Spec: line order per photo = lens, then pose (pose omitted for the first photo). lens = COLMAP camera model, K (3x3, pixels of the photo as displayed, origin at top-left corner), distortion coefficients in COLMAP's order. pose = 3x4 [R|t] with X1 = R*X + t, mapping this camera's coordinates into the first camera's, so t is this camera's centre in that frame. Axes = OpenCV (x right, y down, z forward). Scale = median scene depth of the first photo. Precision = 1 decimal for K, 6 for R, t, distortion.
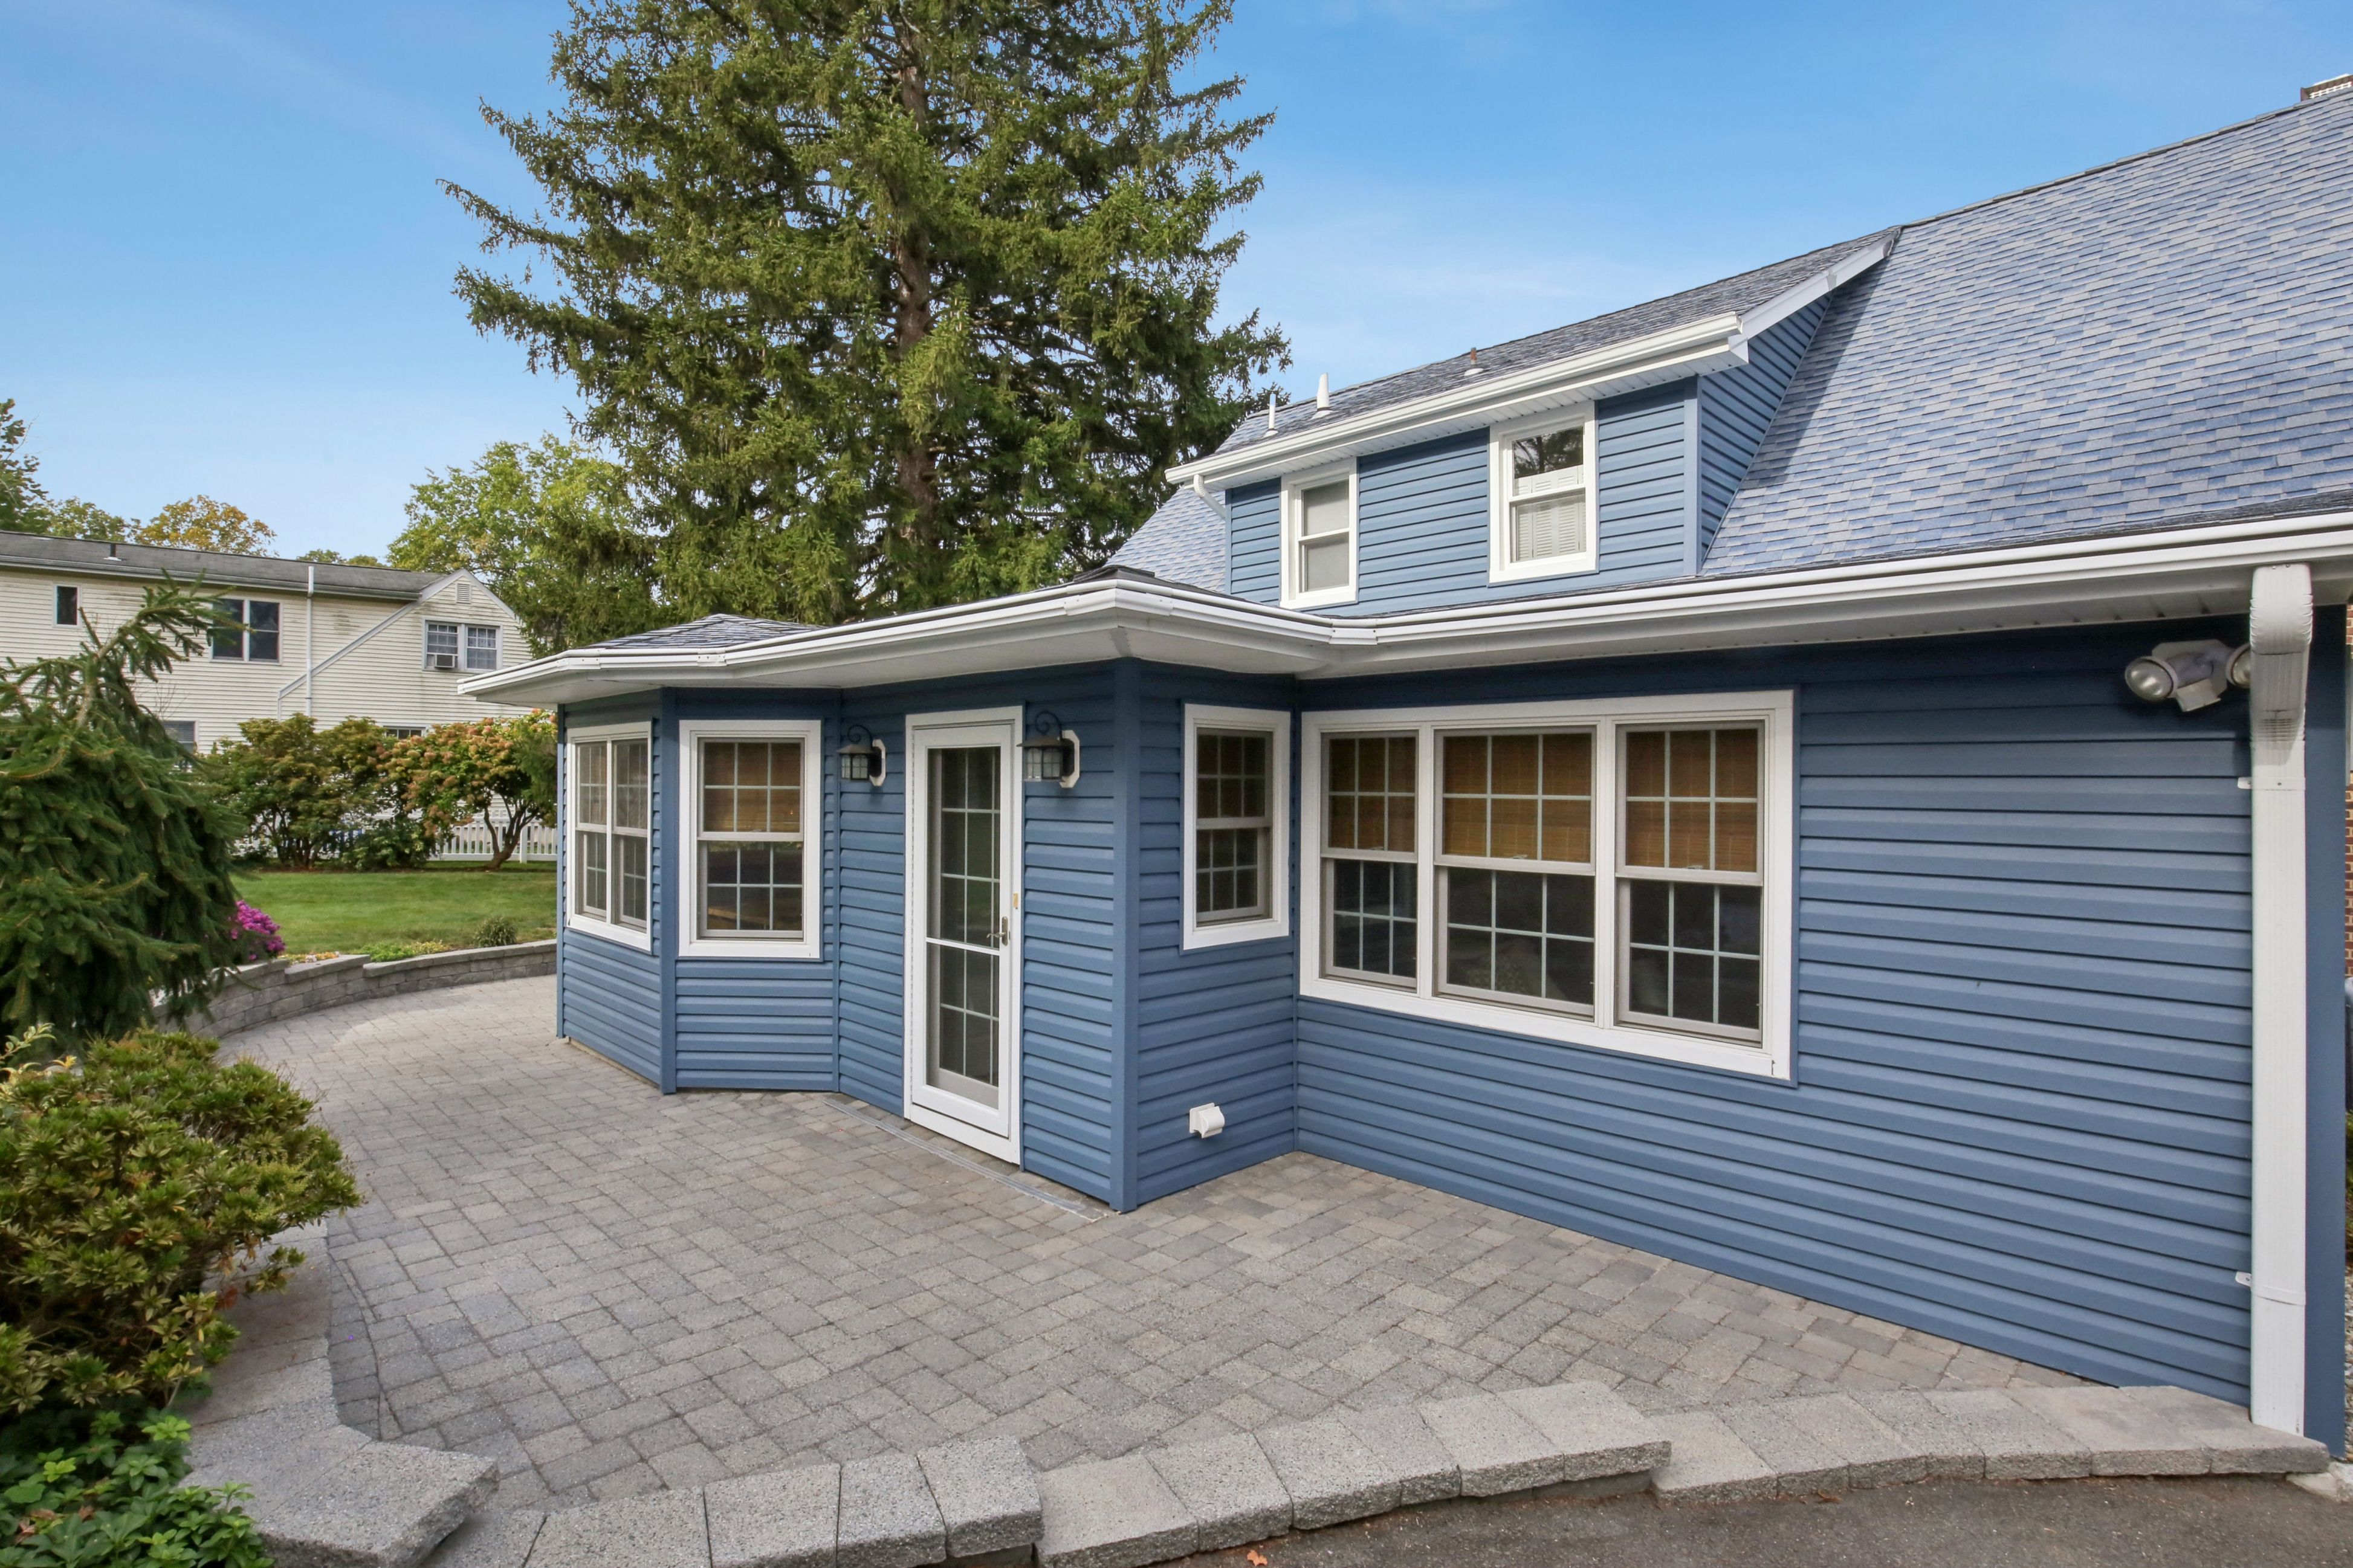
lens RADIAL K [[1128.1, 0, 1137.3], [0, 1128.1, 772.1], [0, 0, 1]] dist [-0.040909, 0.004653]
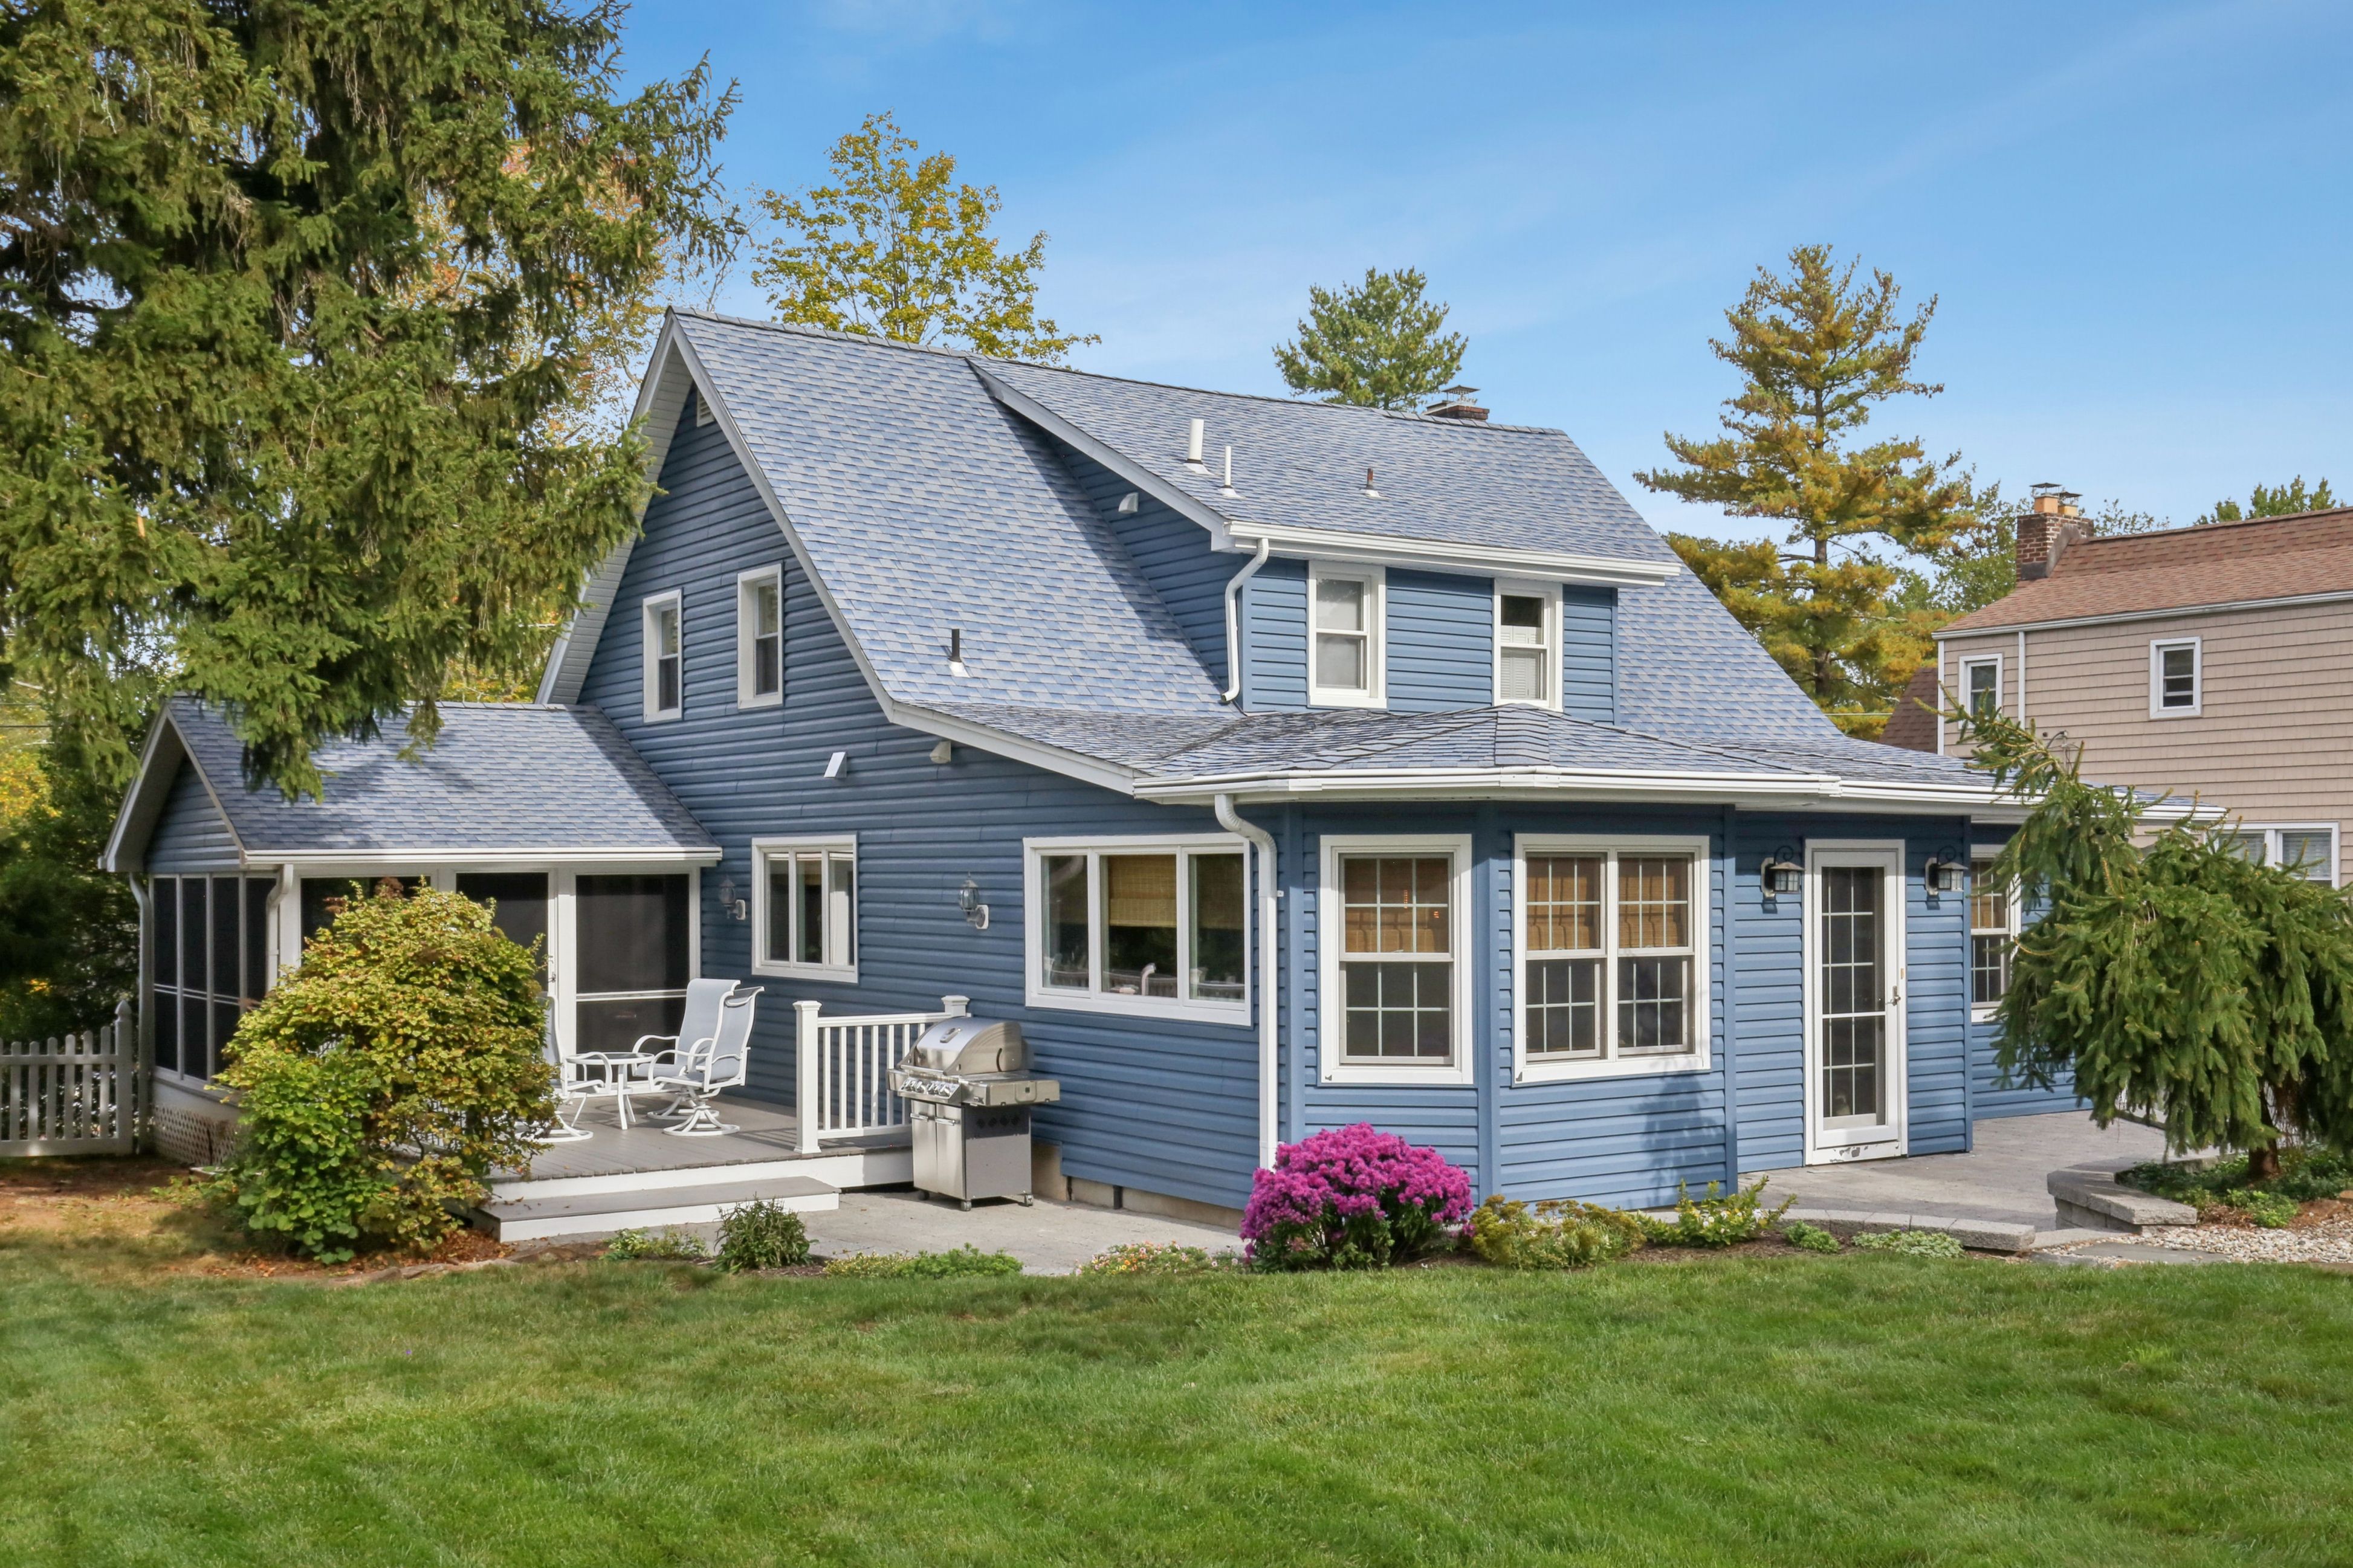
lens RADIAL K [[2368.6, 0, 1144.6], [0, 2368.6, 802.8], [0, 0, 1]] dist [0.034656, 0.027356]
pose [[0.170315, 0.020557, 0.985175, -1.781416], [-0.004766, 0.999788, -0.020038, -0.021273], [-0.985378, -0.001282, 0.170377, 0.776341]]
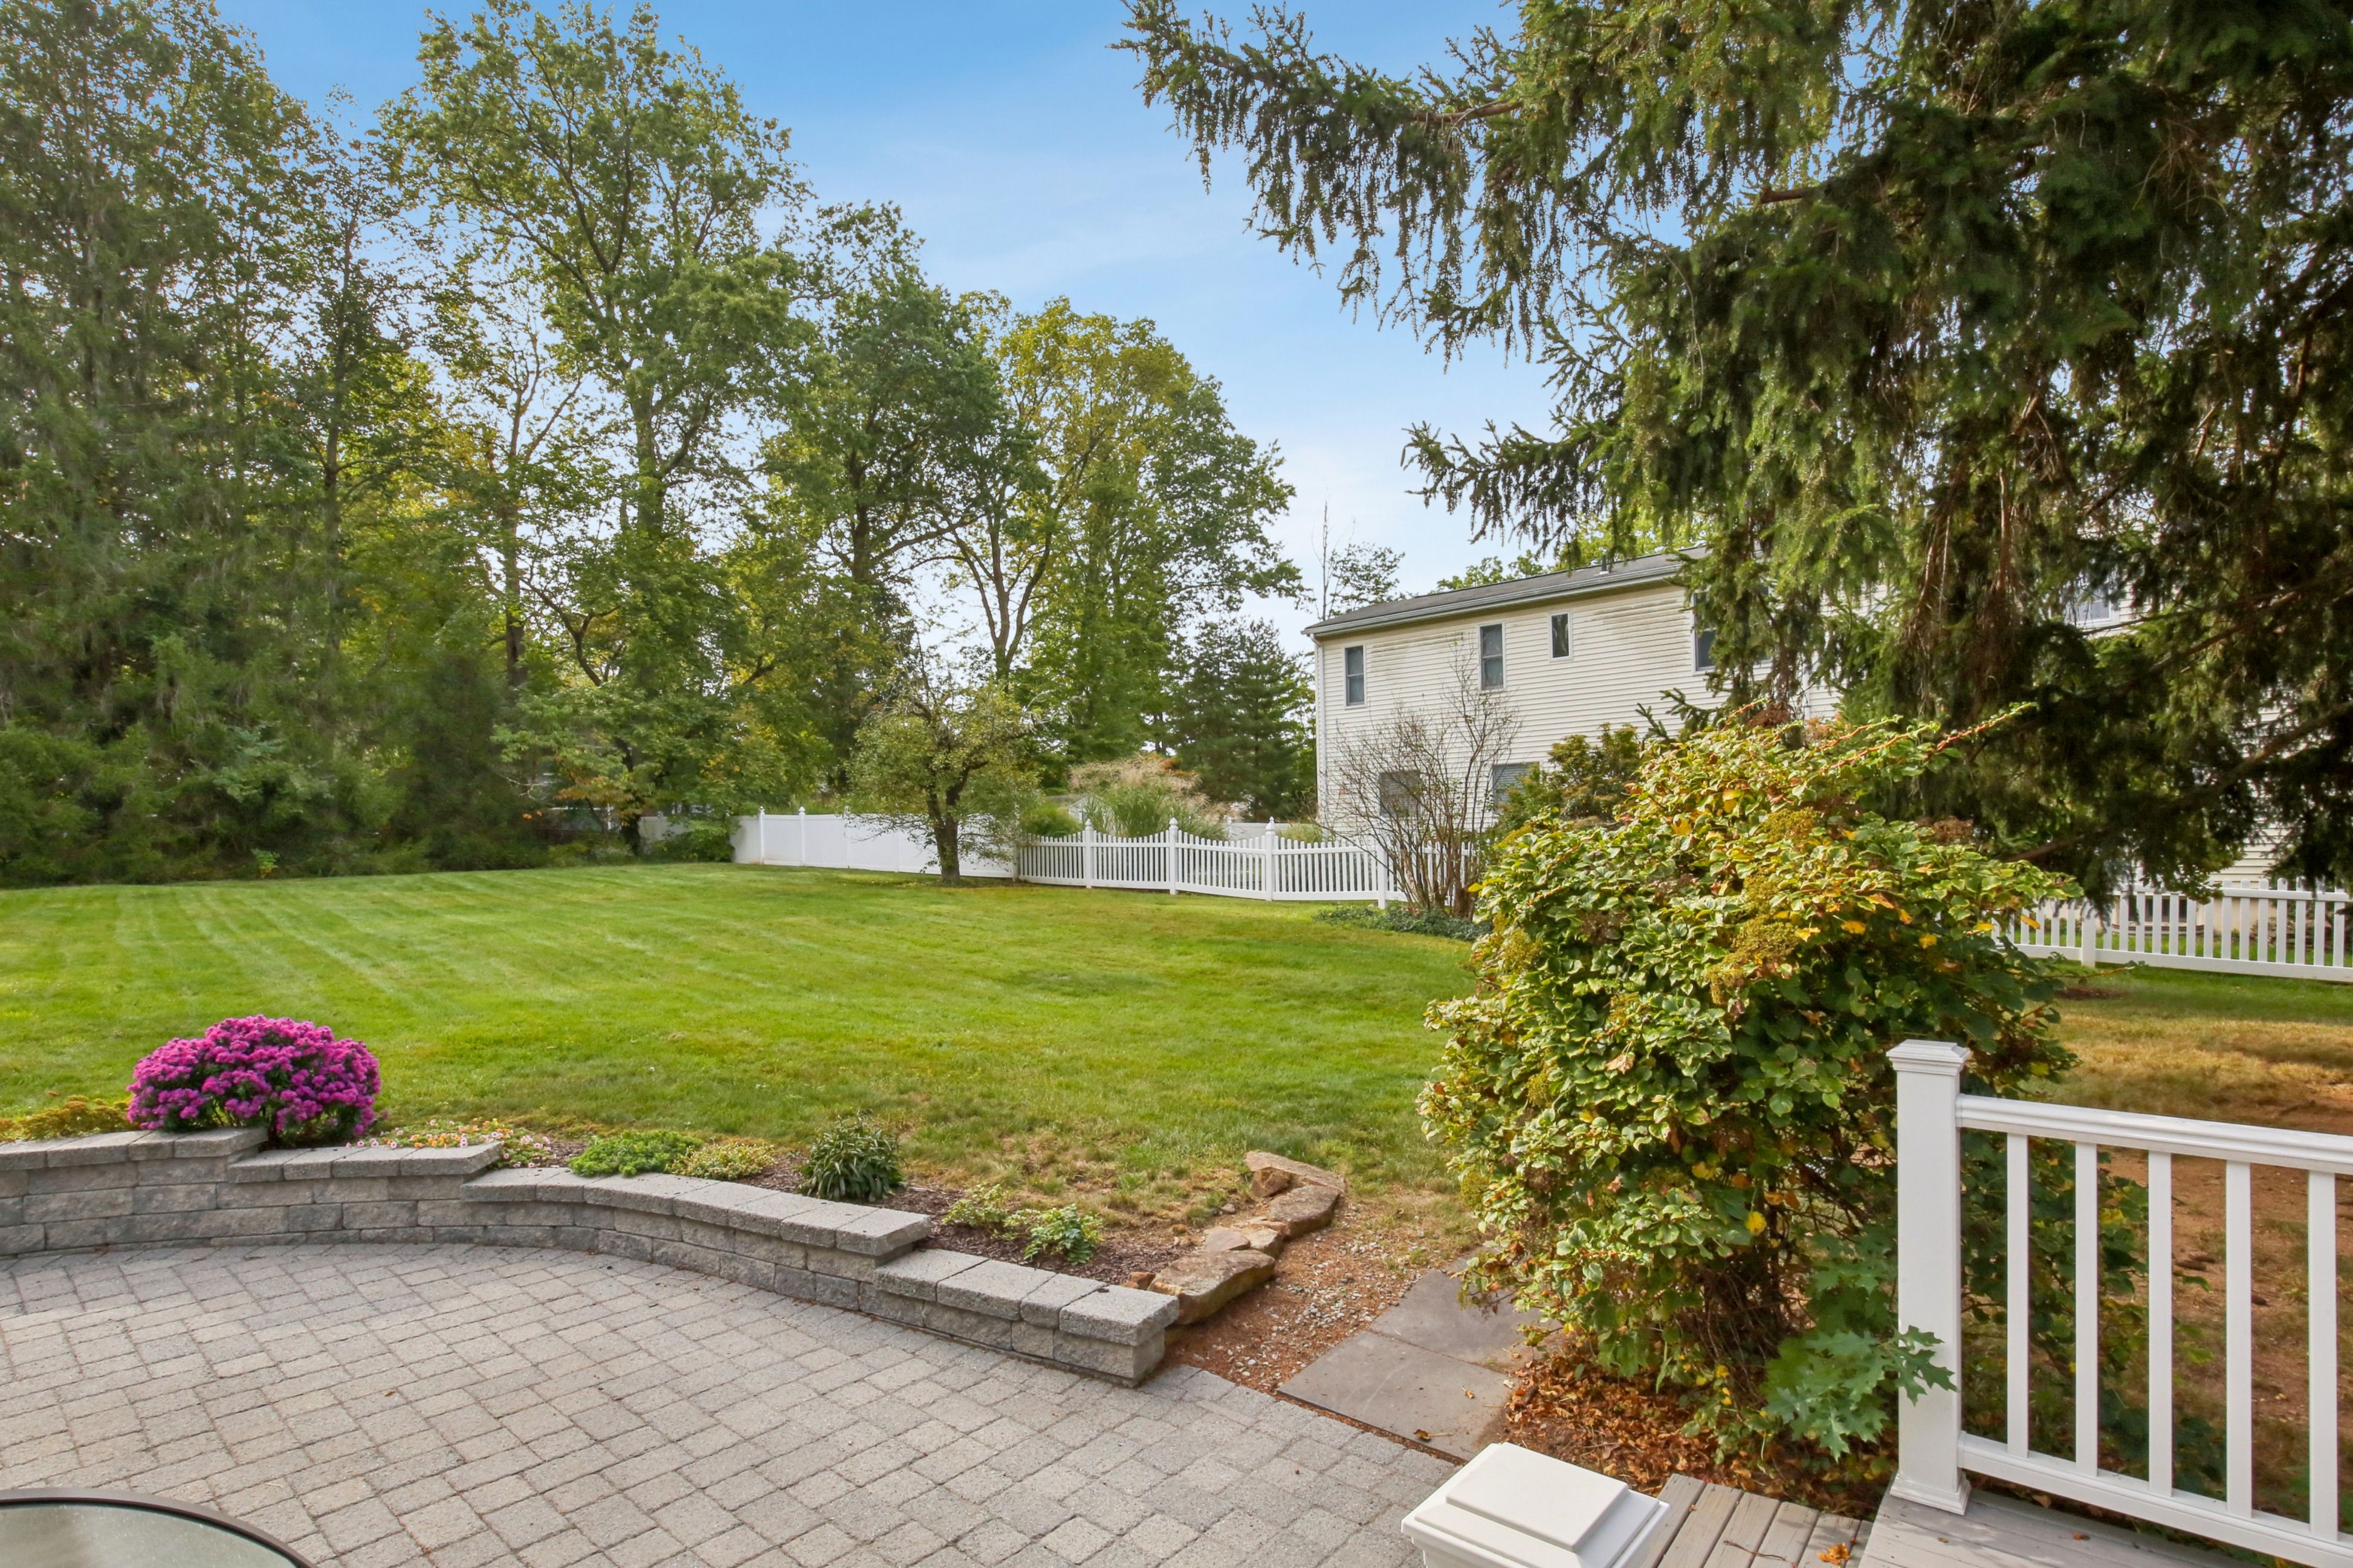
lens RADIAL K [[1158.9, 0, 1151.4], [0, 1158.9, 857.0], [0, 0, 1]] dist [-0.038480, 0.007420]
pose [[0.098358, 0.003336, -0.995146, -0.144217], [0.027239, 0.999611, 0.006043, 0.033434], [0.994778, -0.027702, 0.098229, 1.240379]]
